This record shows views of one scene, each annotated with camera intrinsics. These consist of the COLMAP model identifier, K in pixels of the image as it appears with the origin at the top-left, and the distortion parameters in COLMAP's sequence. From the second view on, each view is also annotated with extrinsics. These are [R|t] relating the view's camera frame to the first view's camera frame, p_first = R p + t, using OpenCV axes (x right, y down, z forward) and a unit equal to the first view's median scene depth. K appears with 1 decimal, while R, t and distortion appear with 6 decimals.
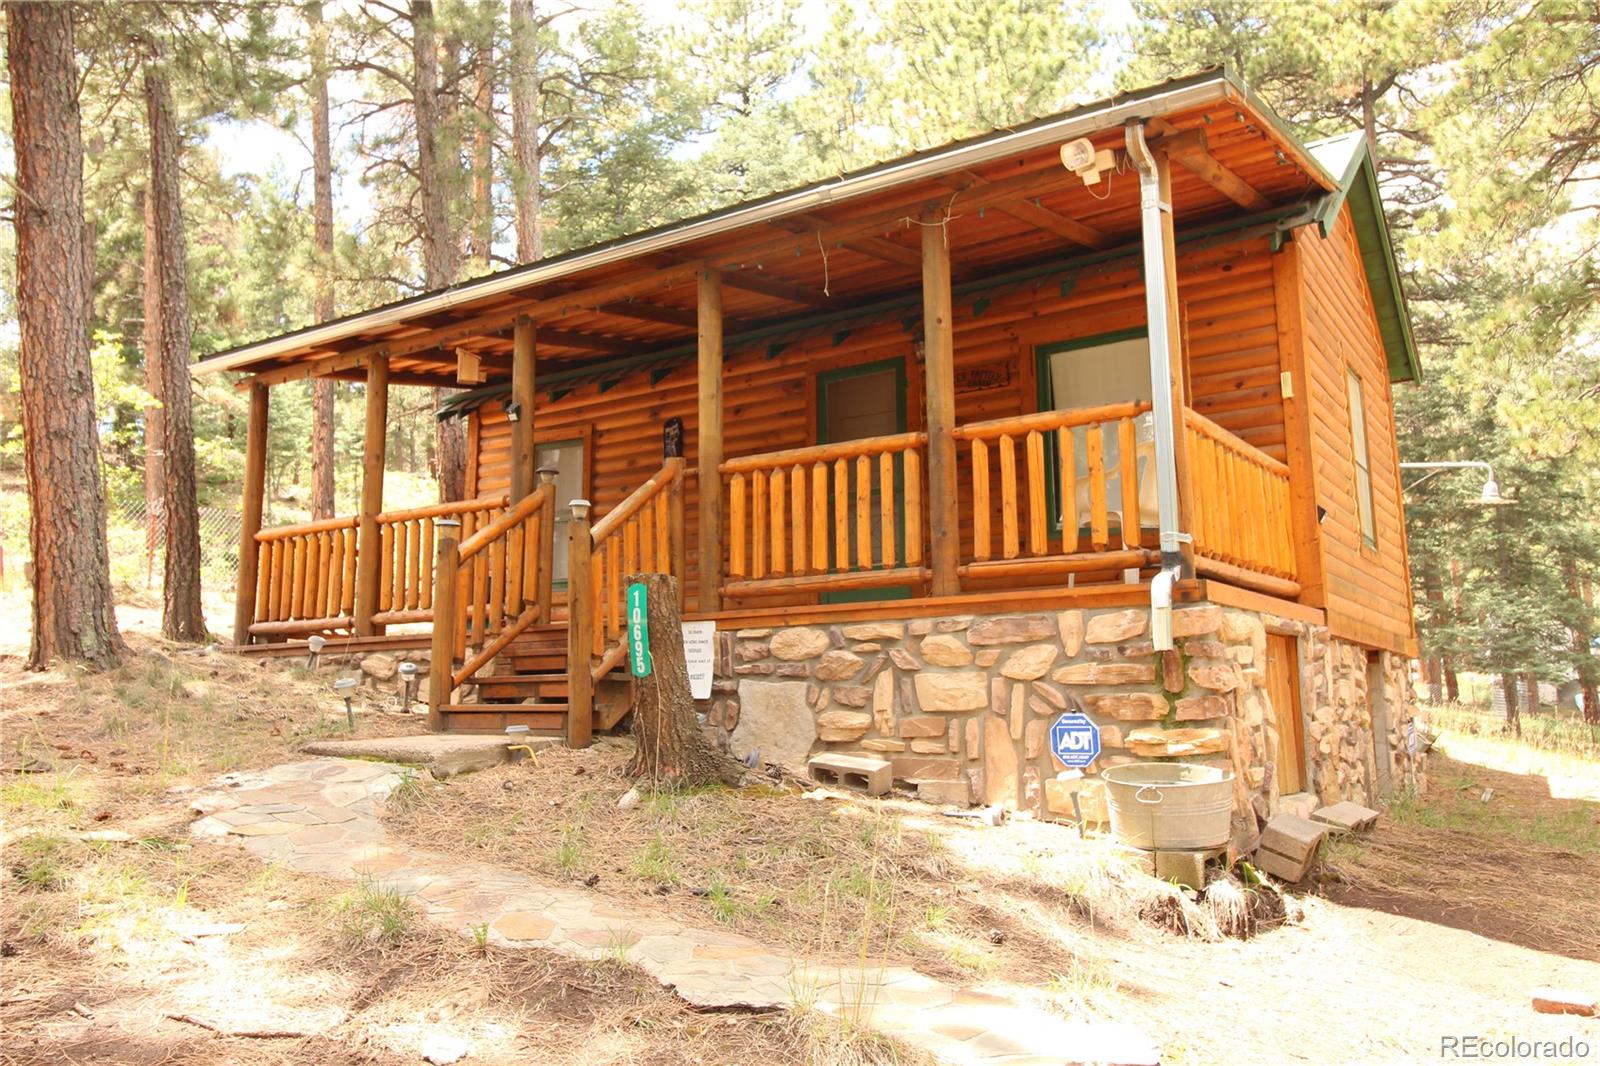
lens RADIAL K [[1313.9, 0, 800.0], [0, 1313.9, 533.0], [0, 0, 1]] dist [0.001603, 0.002397]
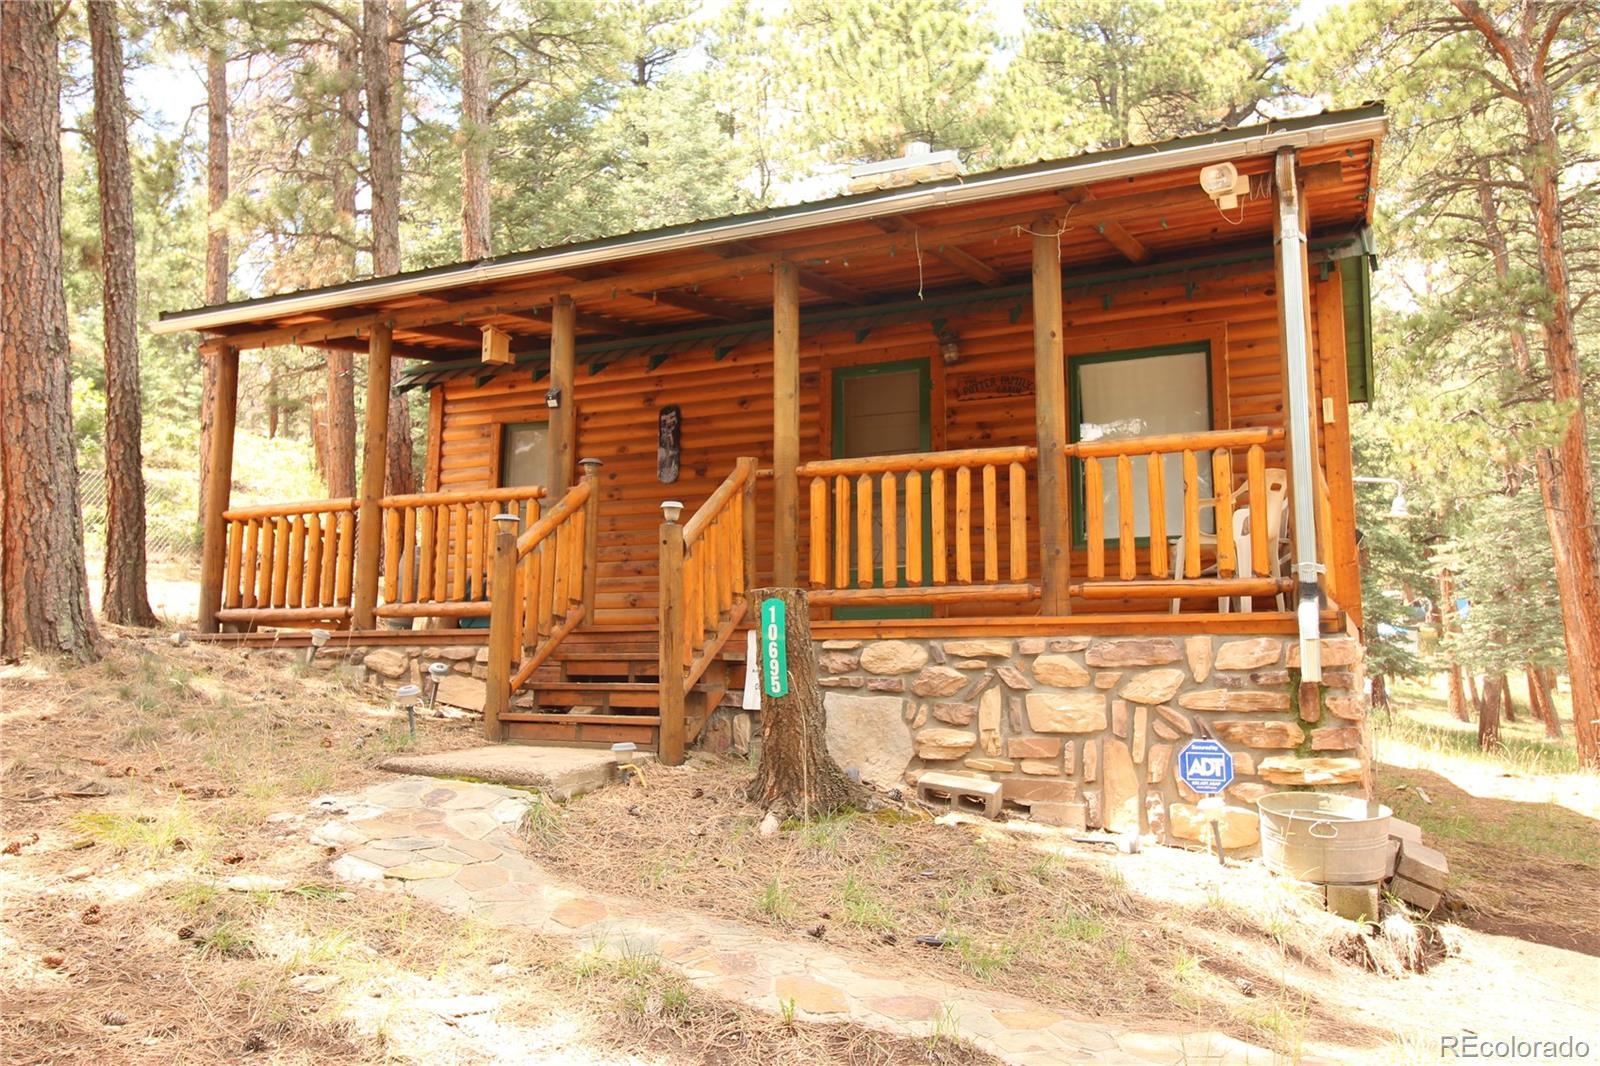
lens RADIAL K [[1285.1, 0, 800.0], [0, 1285.1, 533.0], [0, 0, 1]] dist [0.001369, 0.001108]
pose [[0.987425, 0.033657, 0.154462, -0.203628], [-0.037249, 0.999097, 0.020420, -0.023029], [-0.153635, -0.025917, 0.987788, 0.067062]]
